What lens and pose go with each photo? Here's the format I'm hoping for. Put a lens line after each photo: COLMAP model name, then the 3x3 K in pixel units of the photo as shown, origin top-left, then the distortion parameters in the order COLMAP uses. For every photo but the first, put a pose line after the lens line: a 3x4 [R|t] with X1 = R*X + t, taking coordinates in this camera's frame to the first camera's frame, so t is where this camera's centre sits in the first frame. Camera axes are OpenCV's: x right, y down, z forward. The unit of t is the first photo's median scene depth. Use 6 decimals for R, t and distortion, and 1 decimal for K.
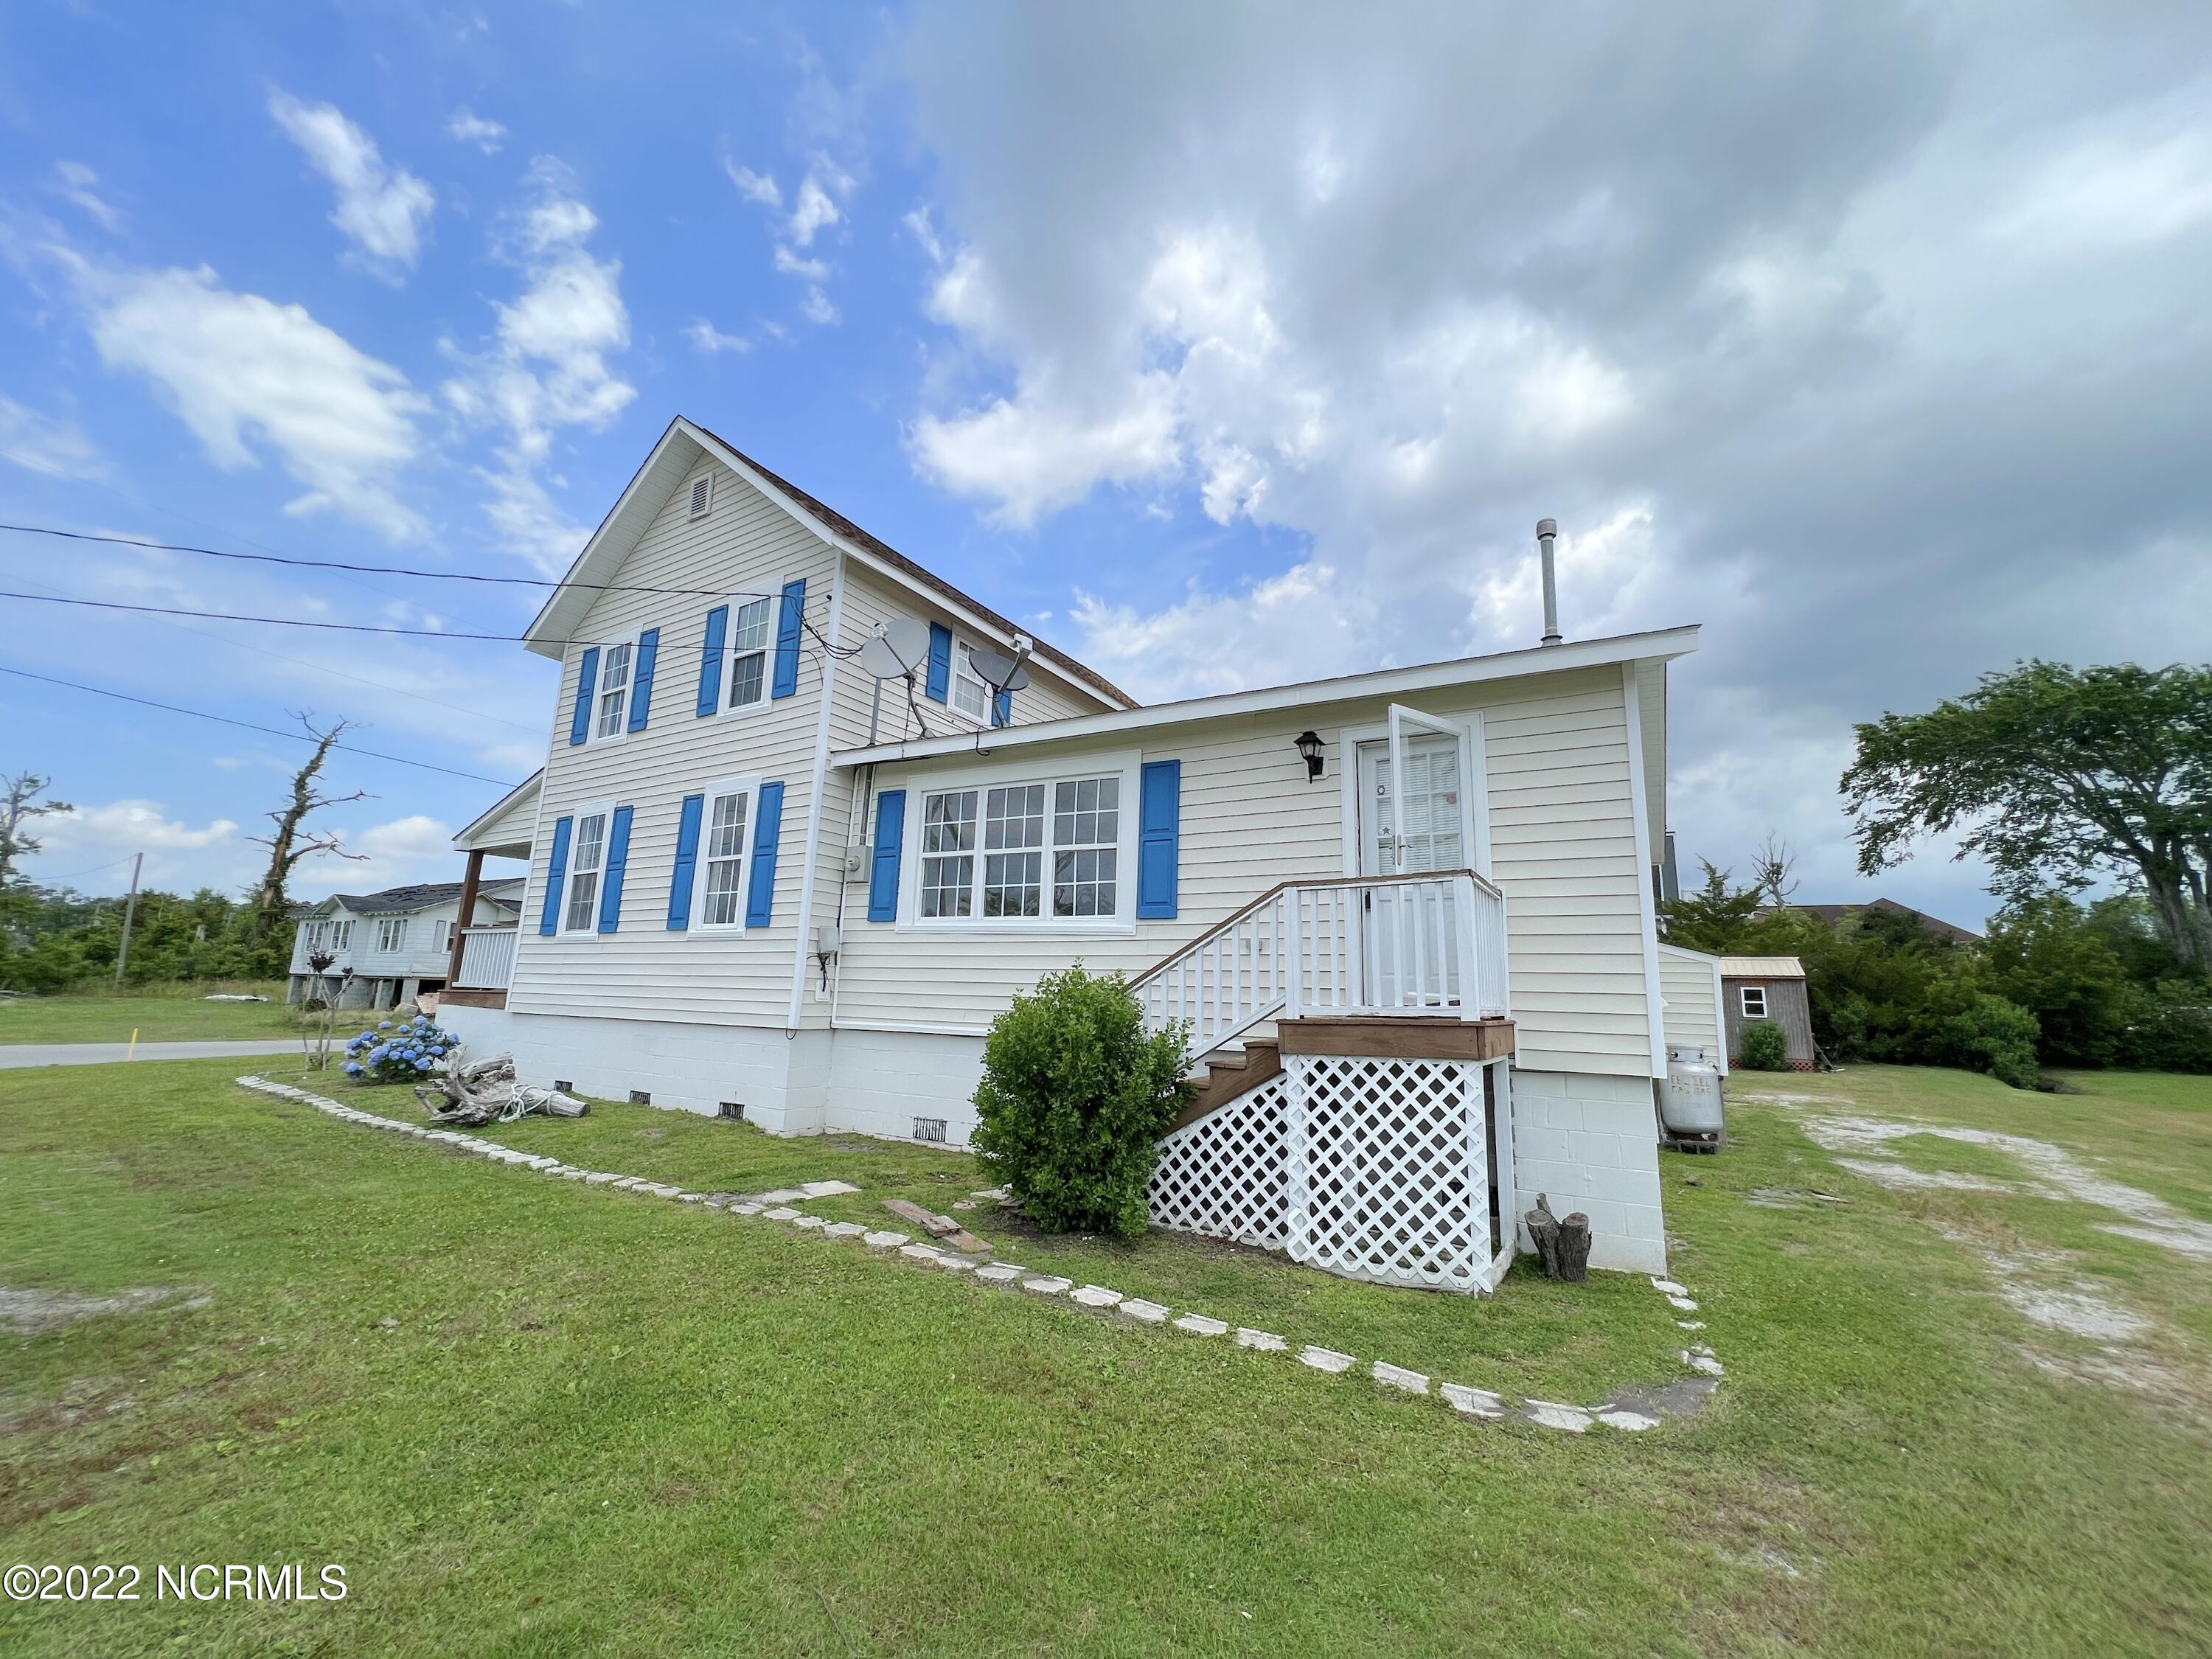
lens RADIAL K [[894.2, 0, 1097.5], [0, 894.2, 822.4], [0, 0, 1]] dist [0.002608, -0.000033]
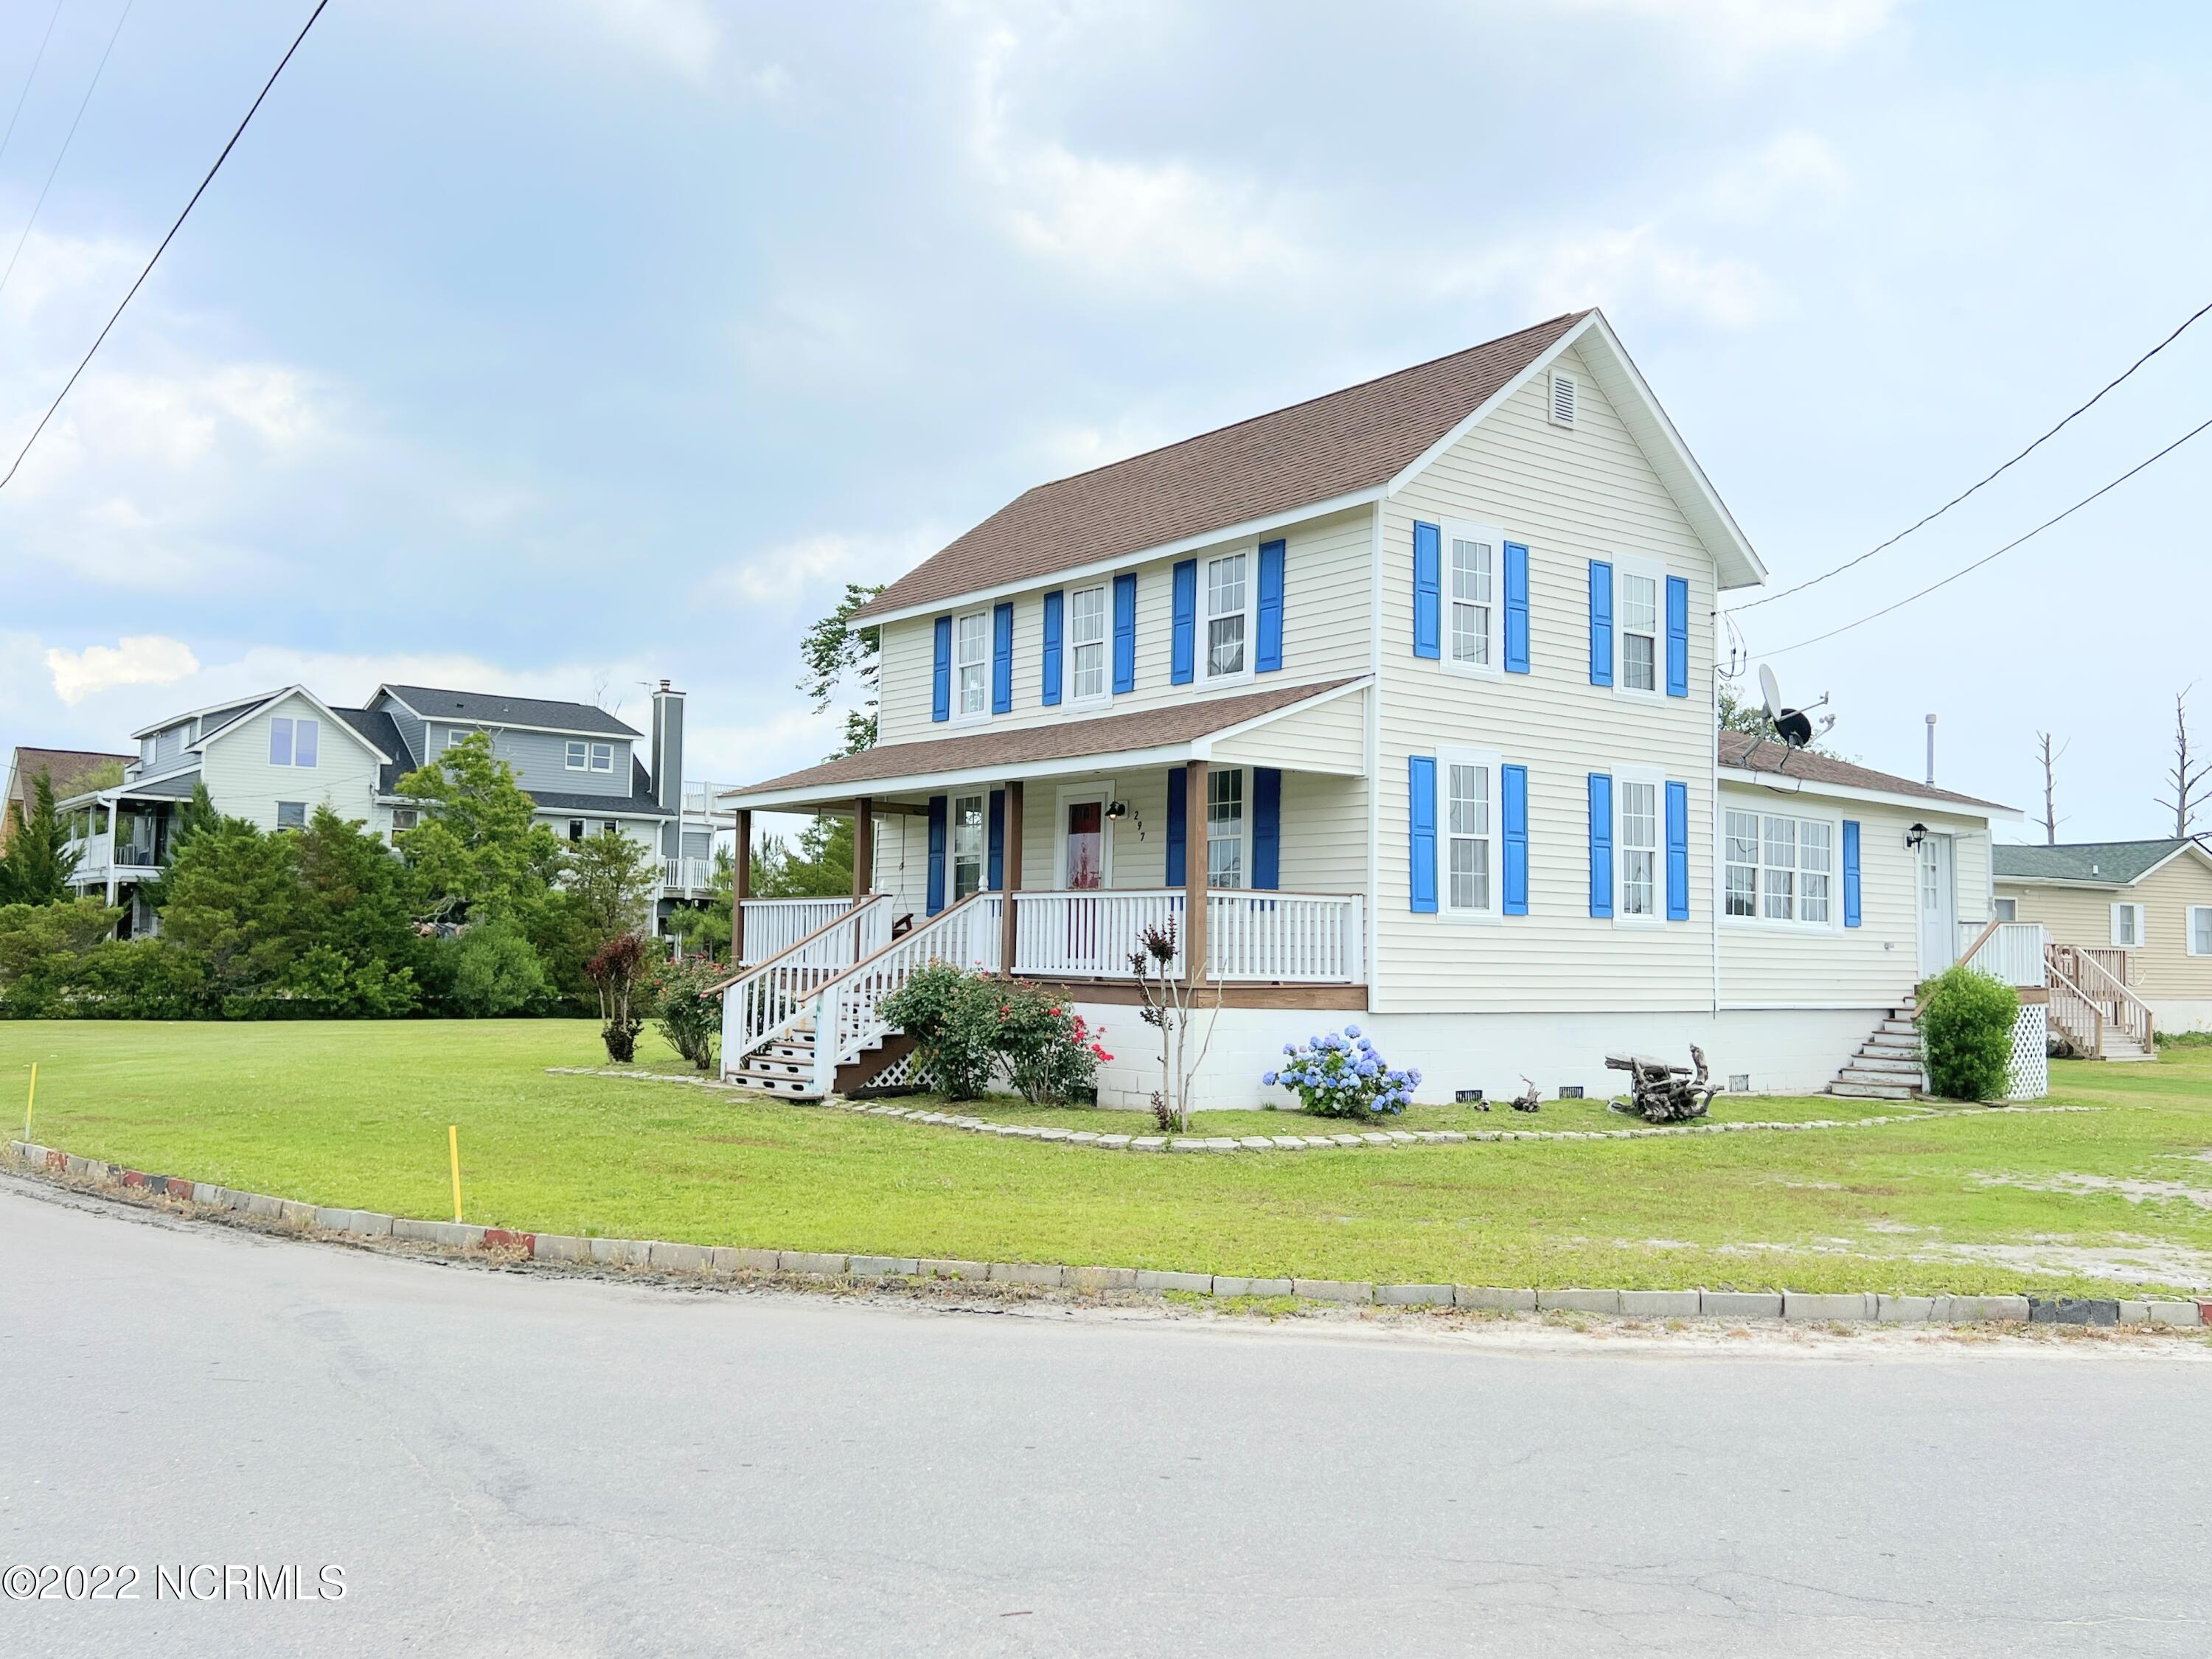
lens RADIAL K [[1889.4, 0, 1103.6], [0, 1889.4, 833.5], [0, 0, 1]] dist [0.010644, 0.001432]
pose [[0.370307, 0.041756, 0.927971, -2.497209], [-0.184407, 0.982411, 0.029382, 0.069050], [-0.910421, -0.182004, 0.371493, 0.733661]]
